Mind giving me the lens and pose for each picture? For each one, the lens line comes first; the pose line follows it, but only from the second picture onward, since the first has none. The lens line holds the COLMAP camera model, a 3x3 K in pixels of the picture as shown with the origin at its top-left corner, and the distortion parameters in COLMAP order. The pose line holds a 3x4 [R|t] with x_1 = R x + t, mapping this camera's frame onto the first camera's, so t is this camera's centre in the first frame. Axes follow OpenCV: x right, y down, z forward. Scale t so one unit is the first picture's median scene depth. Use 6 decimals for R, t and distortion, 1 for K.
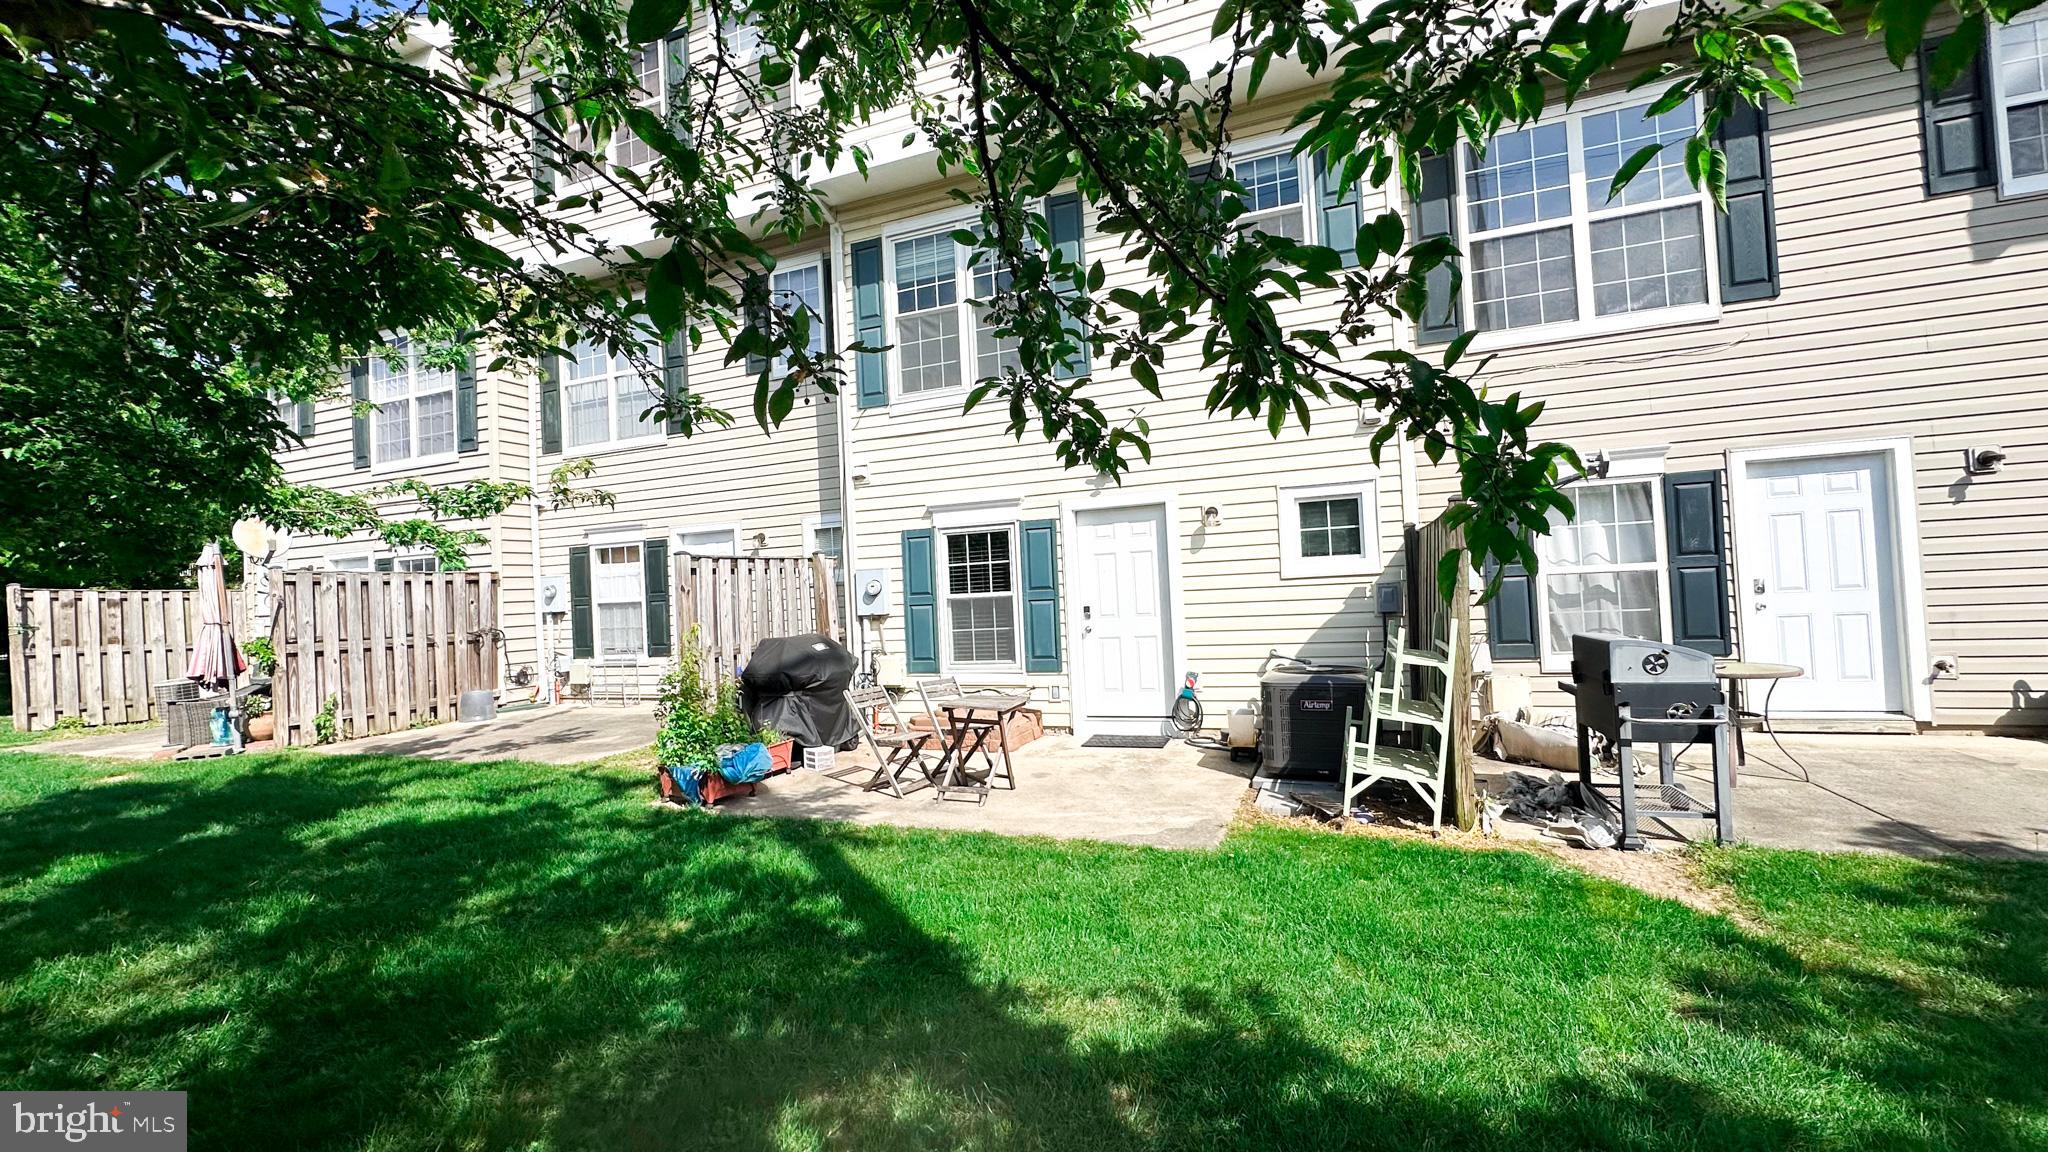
lens RADIAL K [[813.4, 0, 1023.6], [0, 813.4, 577.1], [0, 0, 1]] dist [0.000716, -0.000067]
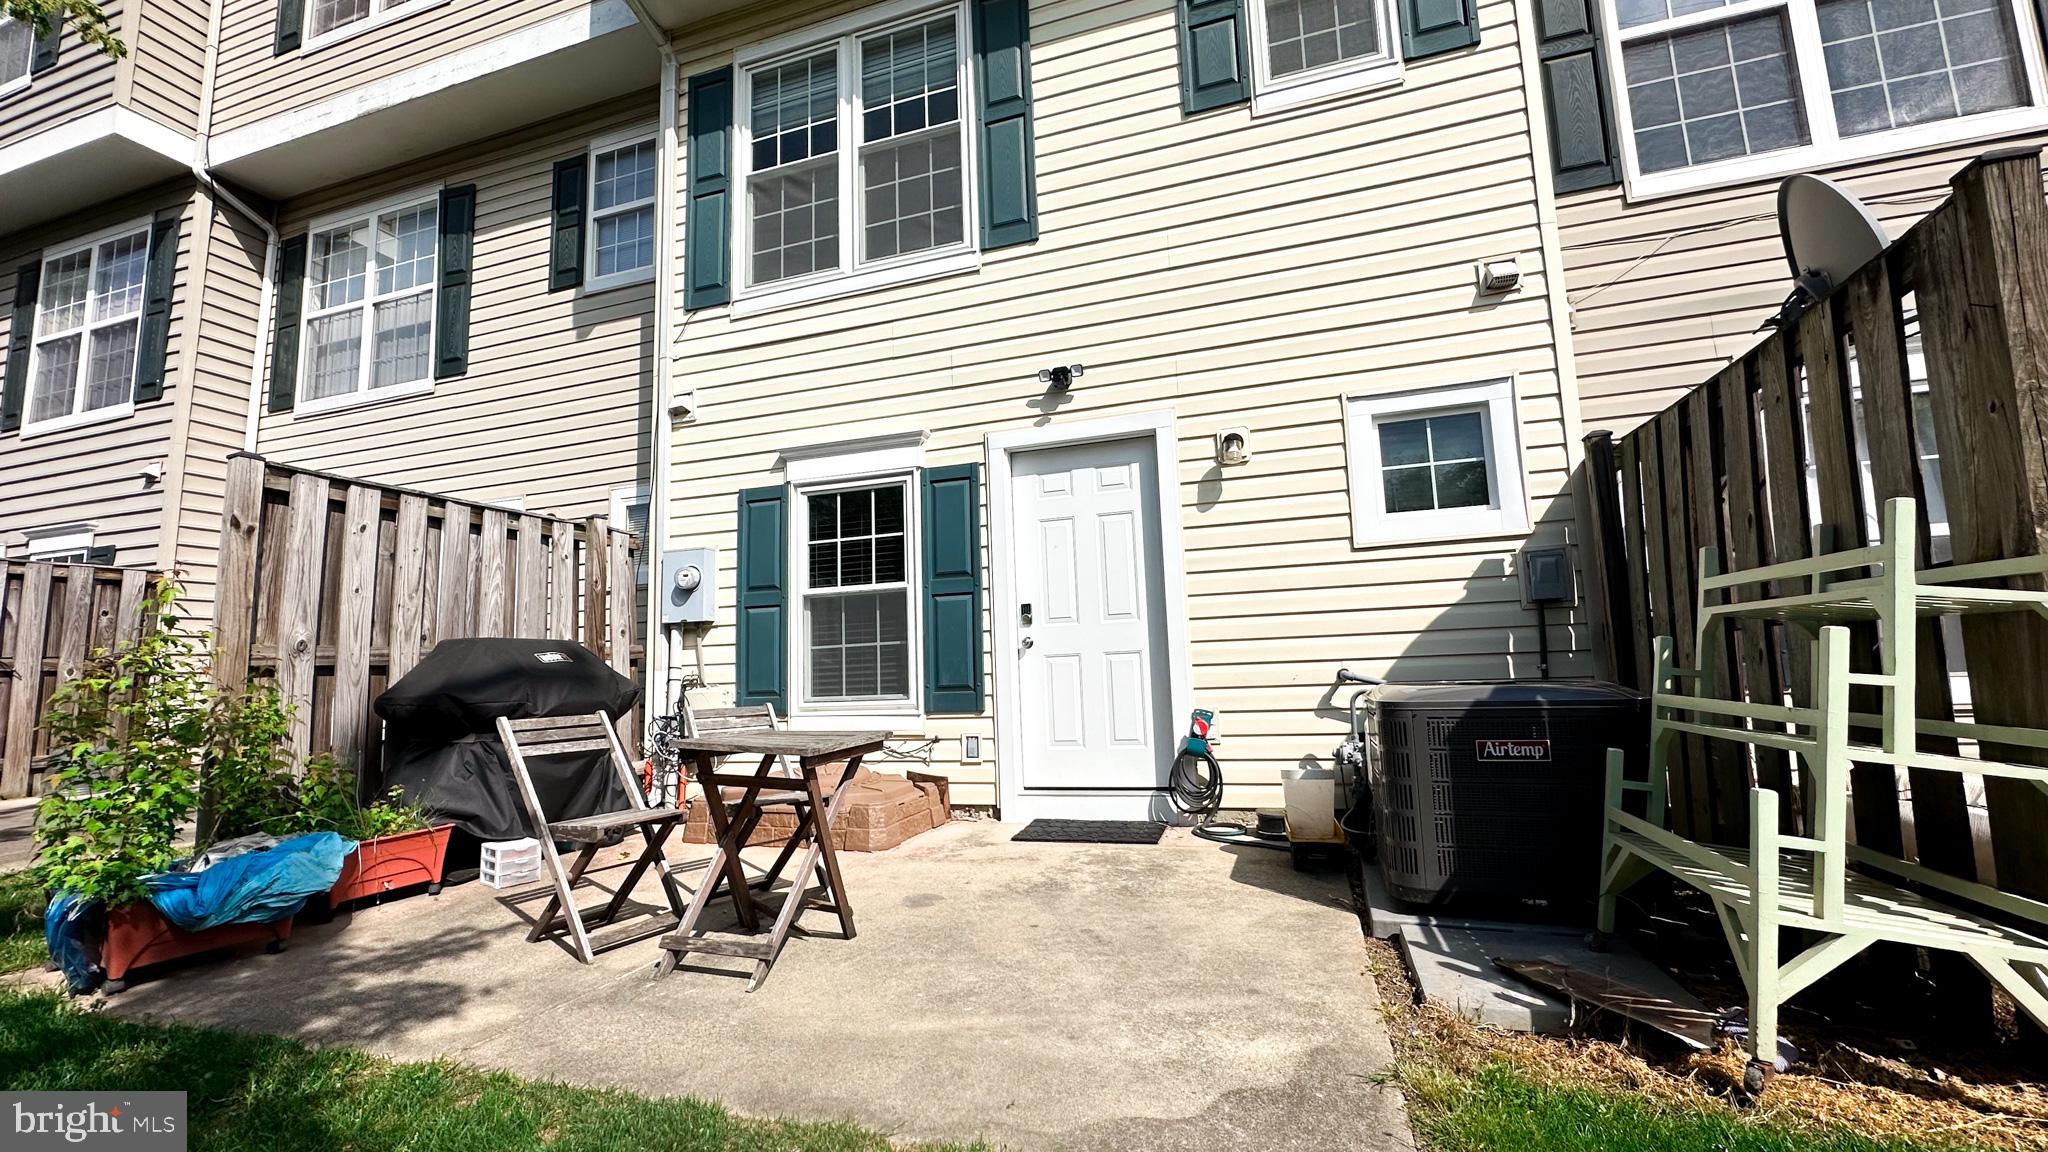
lens RADIAL K [[813.4, 0, 1023.7], [0, 813.4, 576.3], [0, 0, 1]] dist [0.000716, -0.000067]
pose [[0.998187, 0.020267, 0.056665, 0.040686], [-0.014189, 0.994299, -0.105676, 0.079132], [-0.058484, 0.104680, 0.992785, 0.388182]]
